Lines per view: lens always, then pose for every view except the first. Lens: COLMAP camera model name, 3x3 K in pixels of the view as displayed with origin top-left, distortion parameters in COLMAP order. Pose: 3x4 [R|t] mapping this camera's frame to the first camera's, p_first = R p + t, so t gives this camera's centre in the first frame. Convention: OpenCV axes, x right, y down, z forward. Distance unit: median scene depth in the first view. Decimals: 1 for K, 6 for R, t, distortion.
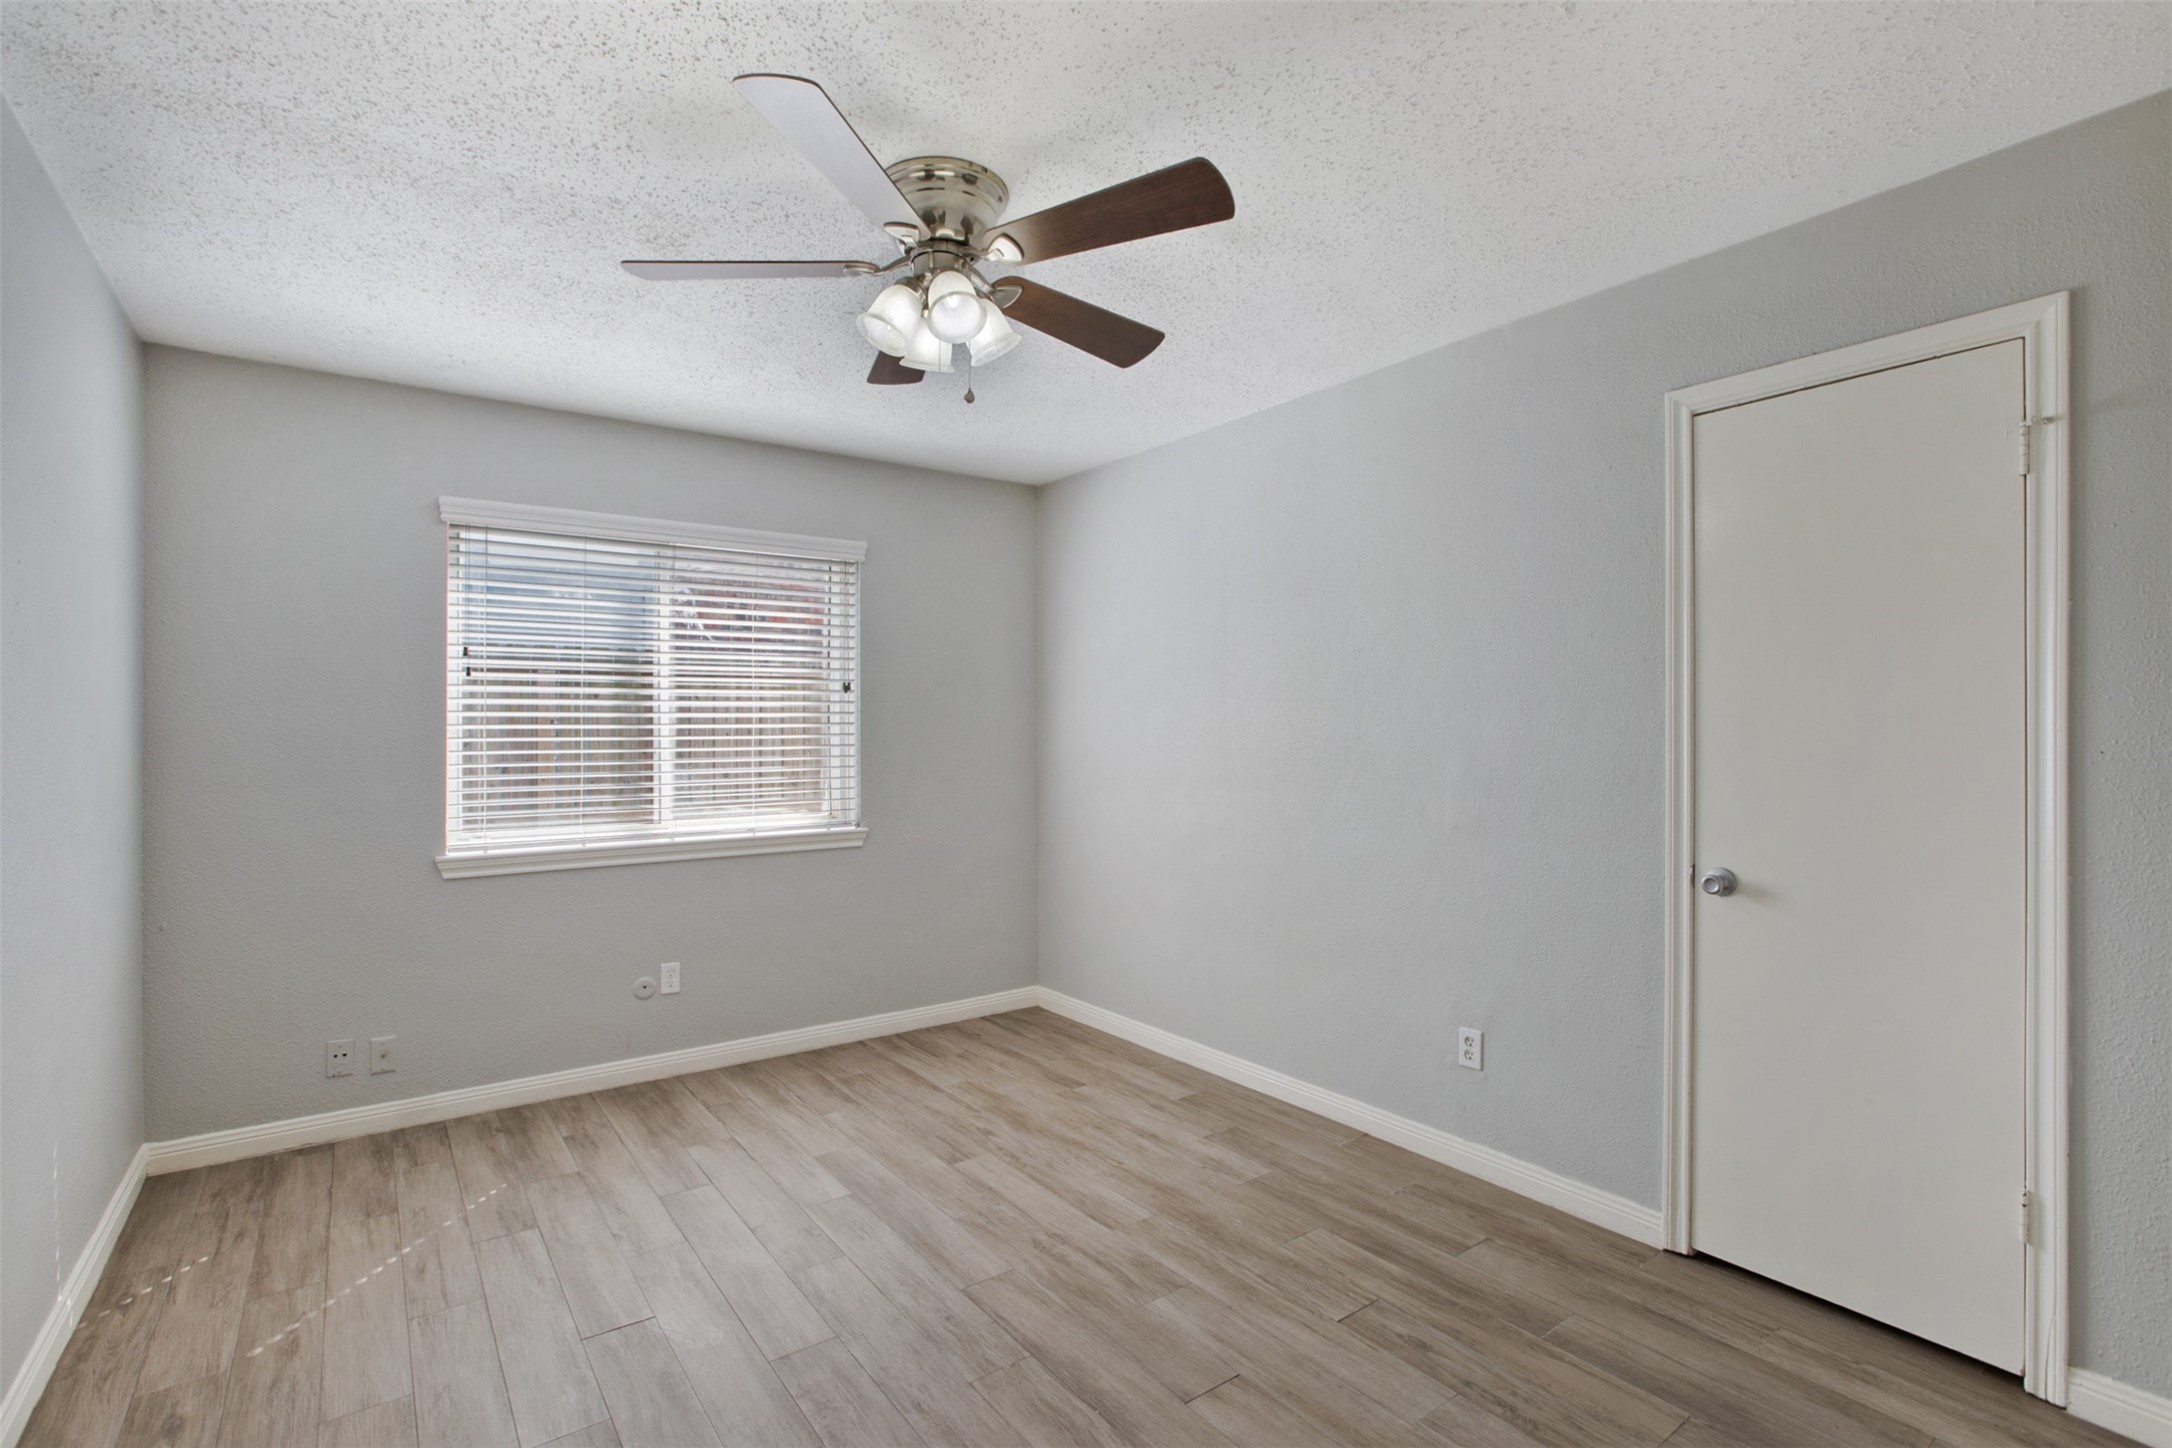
lens RADIAL K [[1011.8, 0, 1086.0], [0, 1011.8, 724.0], [0, 0, 1]] dist [-0.032417, 0.021380]
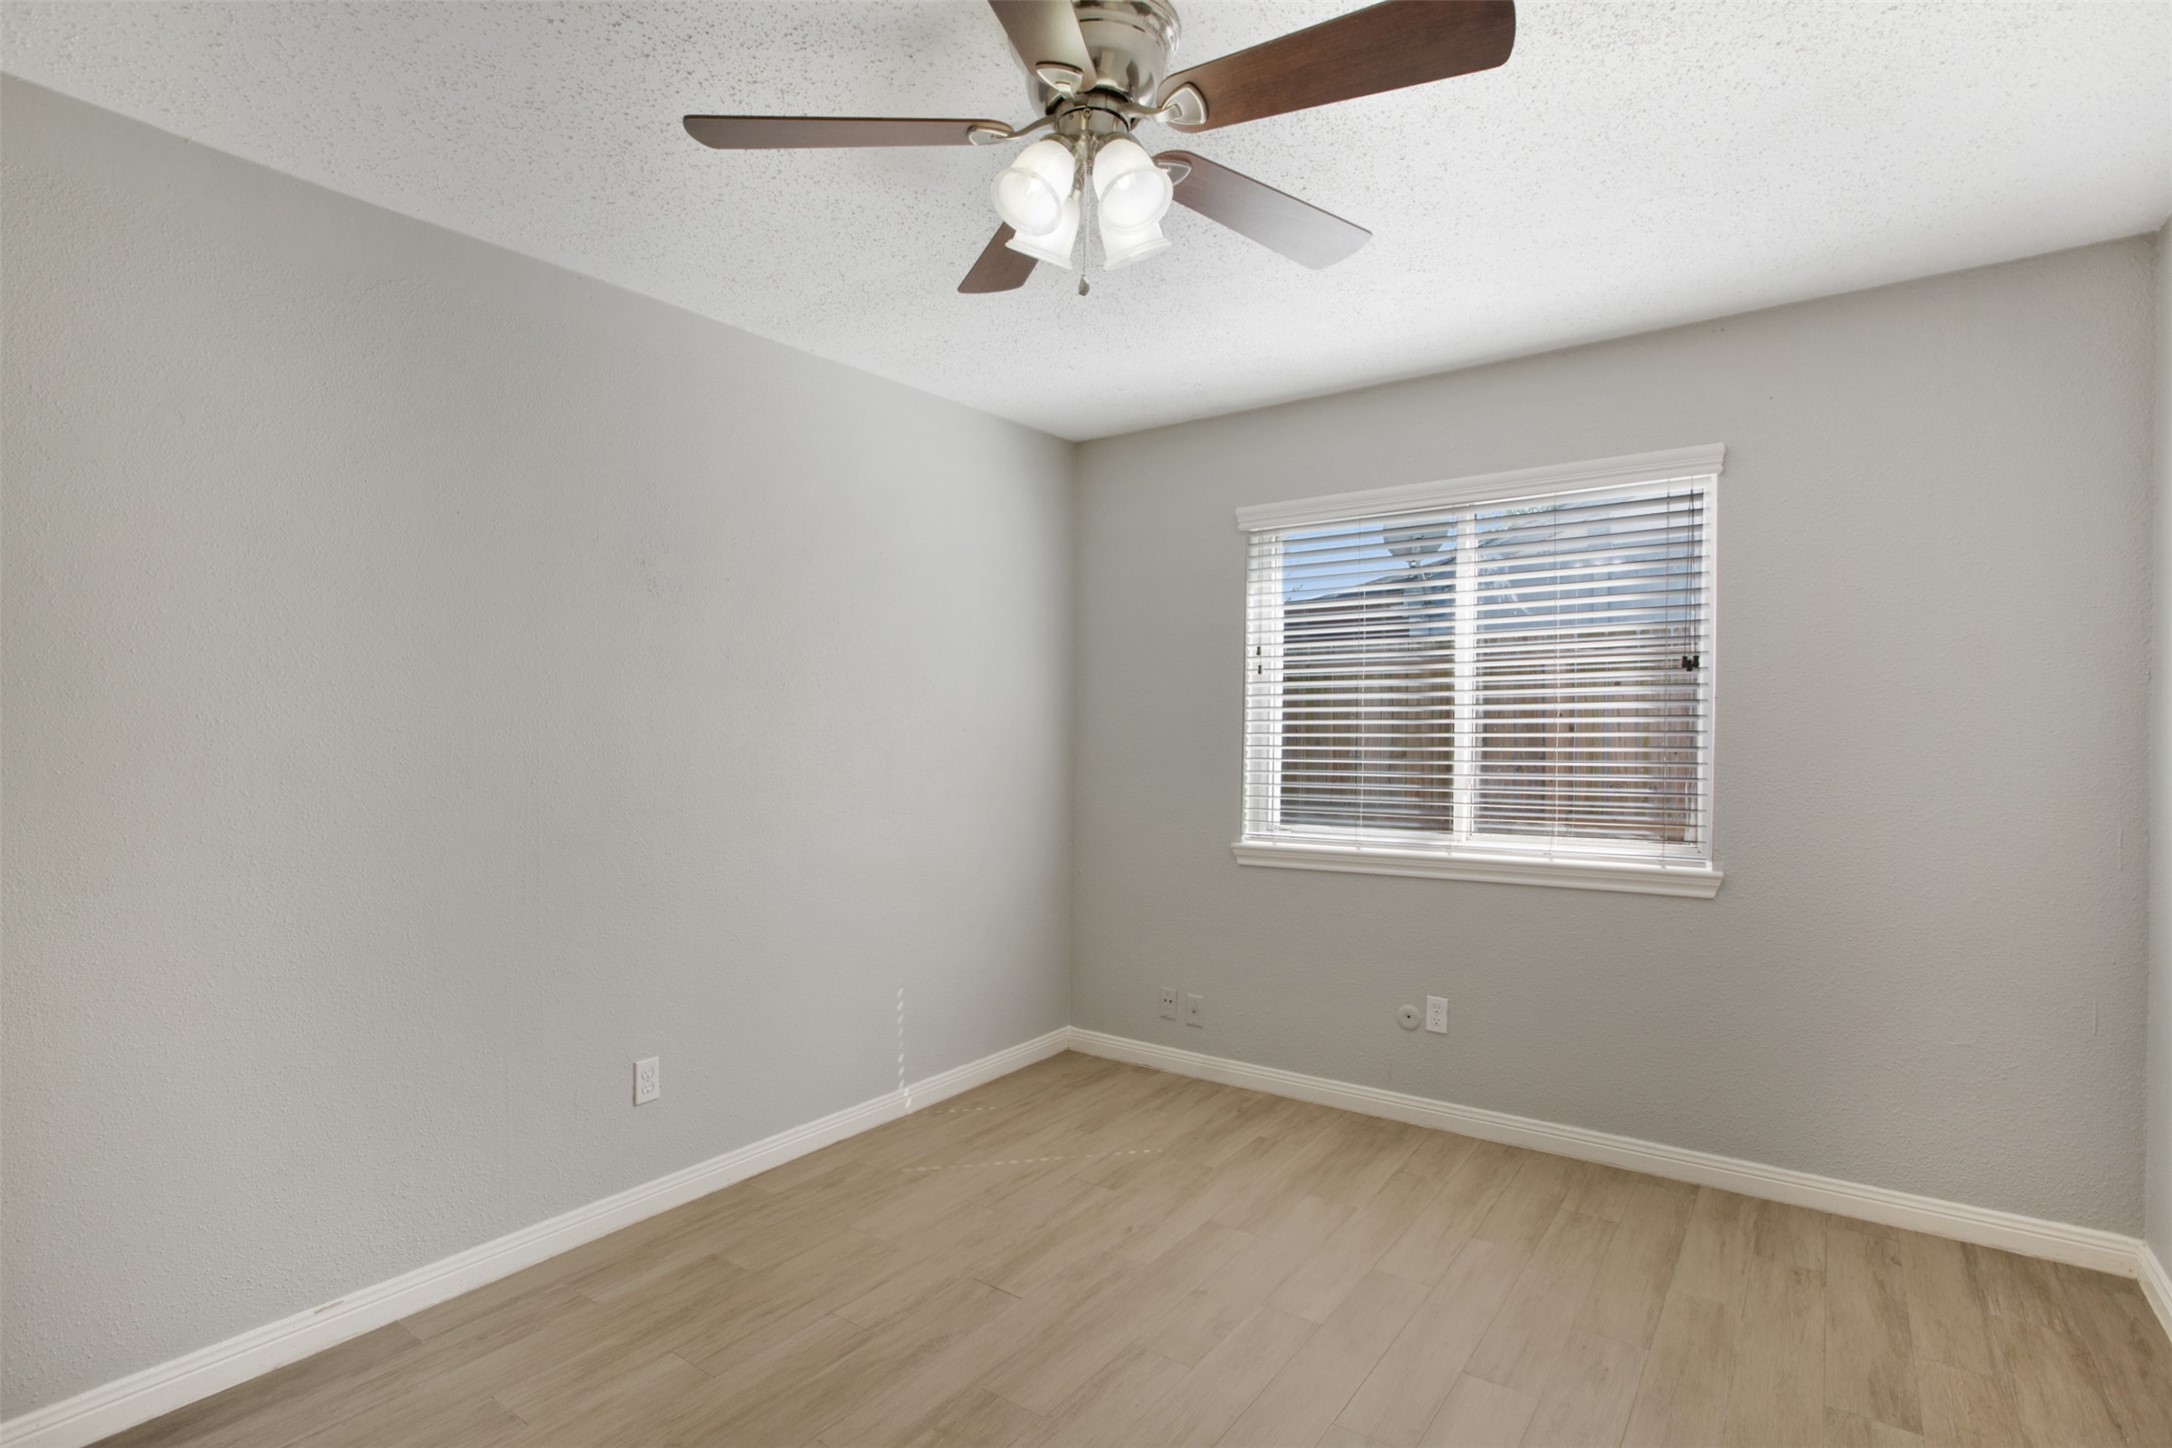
lens RADIAL K [[1083.7, 0, 1047.5], [0, 1083.7, 729.5], [0, 0, 1]] dist [-0.040694, 0.023661]
pose [[0.286725, 0.003498, -0.958007, 0.381879], [0.009711, 0.999931, 0.006557, 0.000166], [0.957964, -0.011184, 0.286671, 0.433877]]
